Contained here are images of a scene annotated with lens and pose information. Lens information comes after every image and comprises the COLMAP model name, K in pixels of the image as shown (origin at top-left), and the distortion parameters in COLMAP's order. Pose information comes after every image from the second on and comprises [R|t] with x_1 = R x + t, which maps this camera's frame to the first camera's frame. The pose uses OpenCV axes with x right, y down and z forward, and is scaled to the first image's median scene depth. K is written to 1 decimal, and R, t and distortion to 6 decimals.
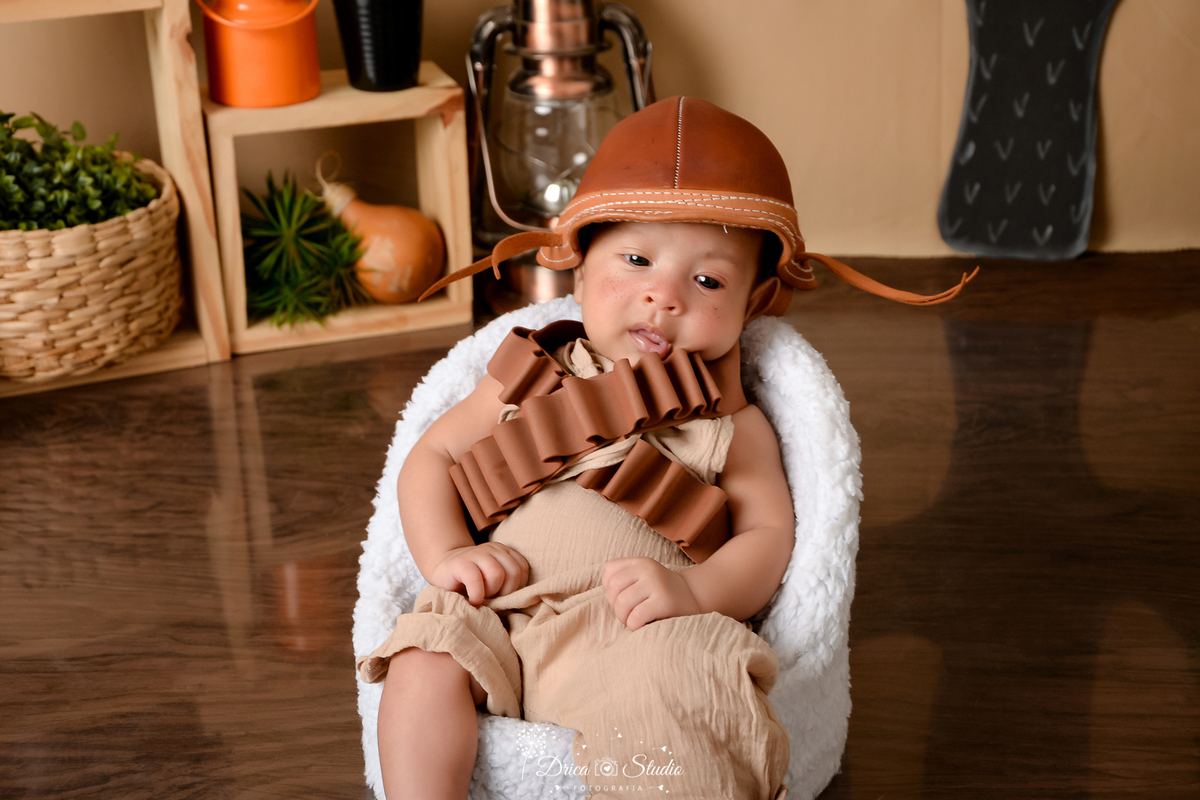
lens RADIAL K [[2336.2, 0, 586.3], [0, 2336.2, 405.6], [0, 0, 1]] dist [0.378513, 0.000000]
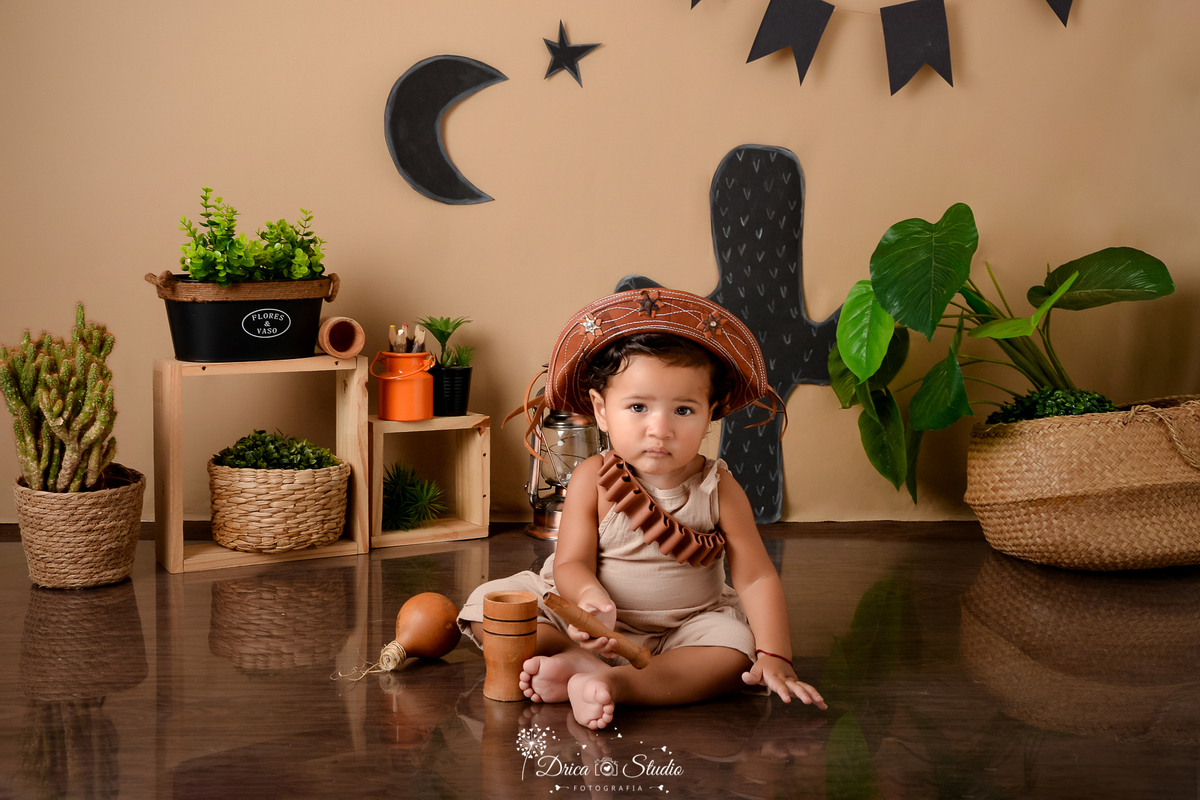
lens RADIAL K [[1595.5, 0, 575.0], [0, 1595.5, 390.9], [0, 0, 1]] dist [0.078851, 0.000000]
pose [[0.986251, 0.026619, 0.163094, -0.208110], [0.026829, 0.948054, -0.316976, 0.287227], [-0.163060, 0.316993, 0.934305, -0.304010]]
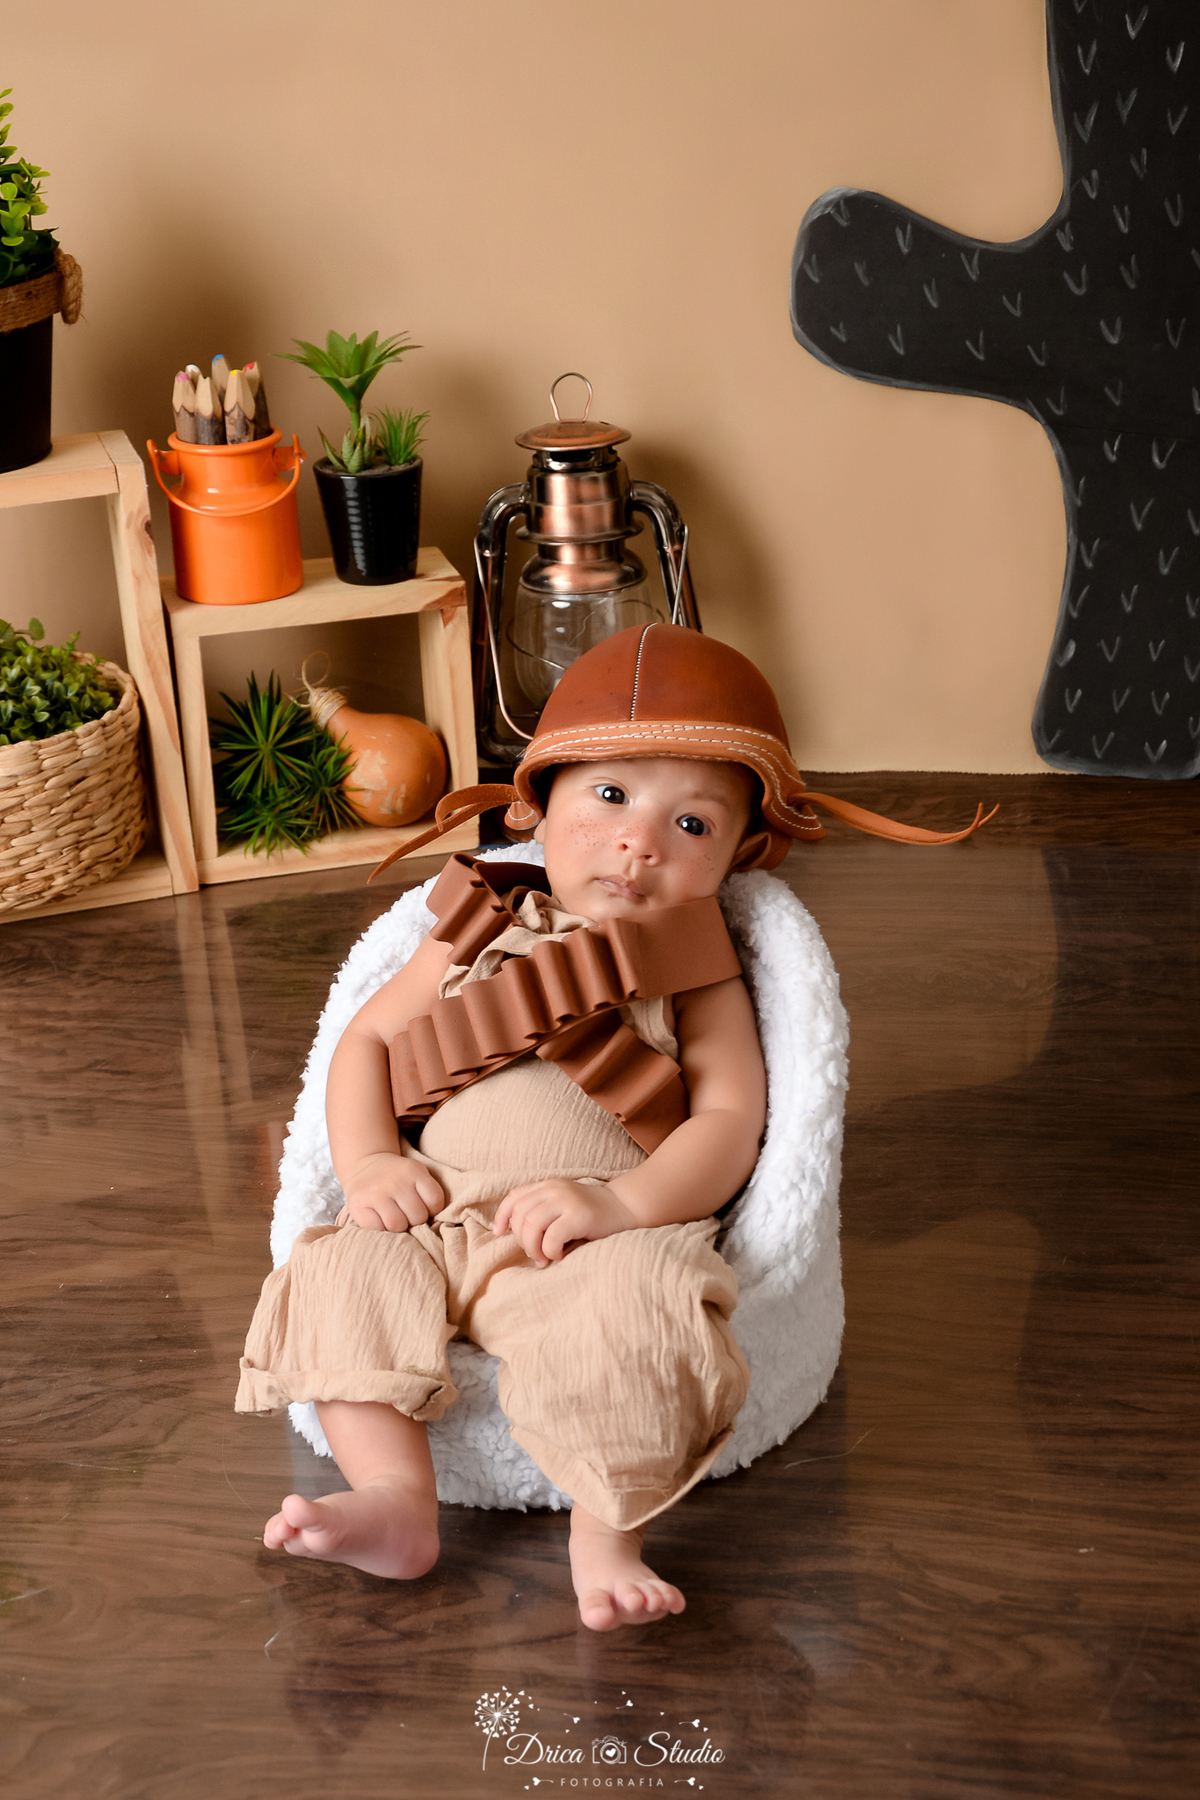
lens RADIAL K [[2761.7, 0, 566.1], [0, 2761.7, 936.1], [0, 0, 1]] dist [0.201999, 0.000000]
pose [[0.997050, 0.012293, -0.075759, 0.065434], [-0.010948, 0.999775, 0.018151, -0.024046], [0.075965, -0.017268, 0.996961, -0.013283]]
